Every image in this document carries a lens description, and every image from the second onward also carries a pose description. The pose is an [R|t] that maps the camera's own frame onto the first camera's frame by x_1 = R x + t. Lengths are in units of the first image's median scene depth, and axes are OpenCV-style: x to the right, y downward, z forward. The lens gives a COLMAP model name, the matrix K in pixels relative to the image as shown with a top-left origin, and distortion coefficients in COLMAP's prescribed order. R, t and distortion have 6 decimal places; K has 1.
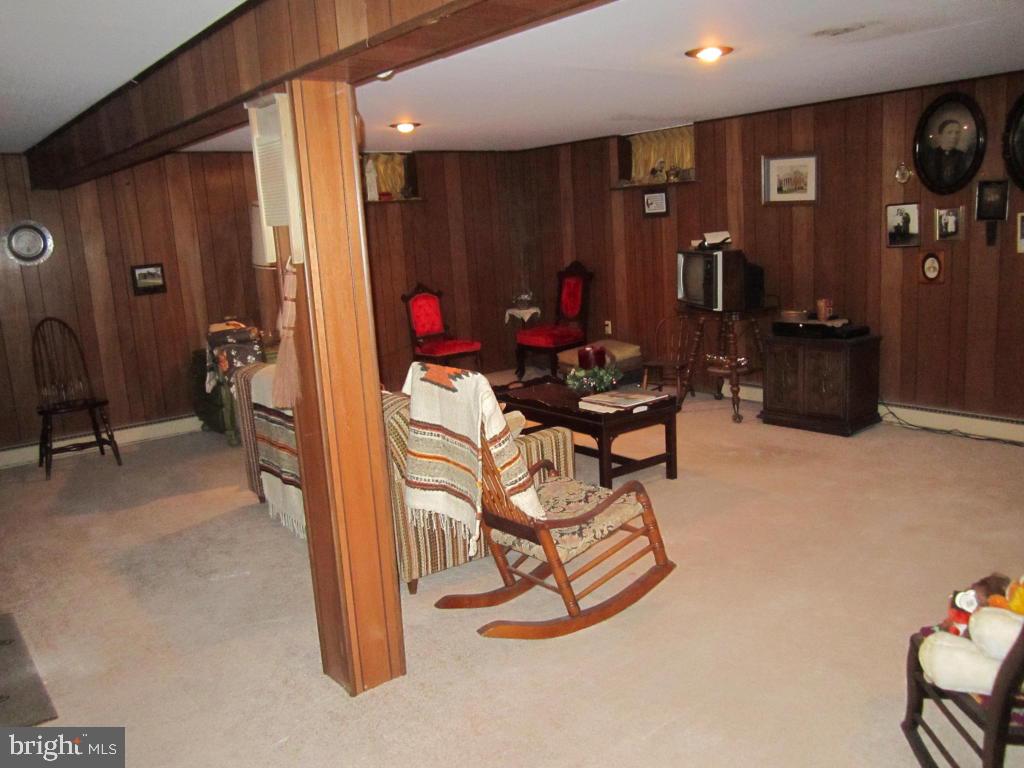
lens RADIAL K [[851.4, 0, 508.1], [0, 851.4, 385.5], [0, 0, 1]] dist [-0.053504, 0.026752]
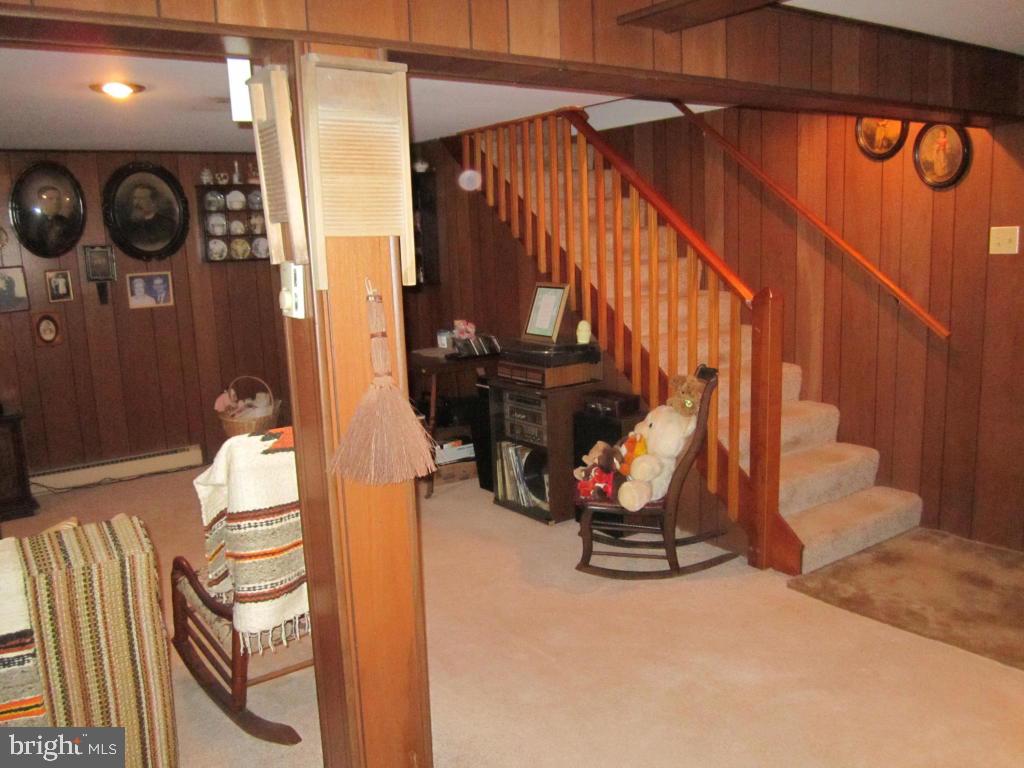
lens RADIAL K [[851.4, 0, 508.1], [0, 851.4, 385.5], [0, 0, 1]] dist [-0.053504, 0.026752]
pose [[0.047825, -0.113164, 0.992425, -0.500525], [0.226250, 0.968965, 0.099586, -0.054515], [-0.972895, 0.219773, 0.071944, 0.432706]]
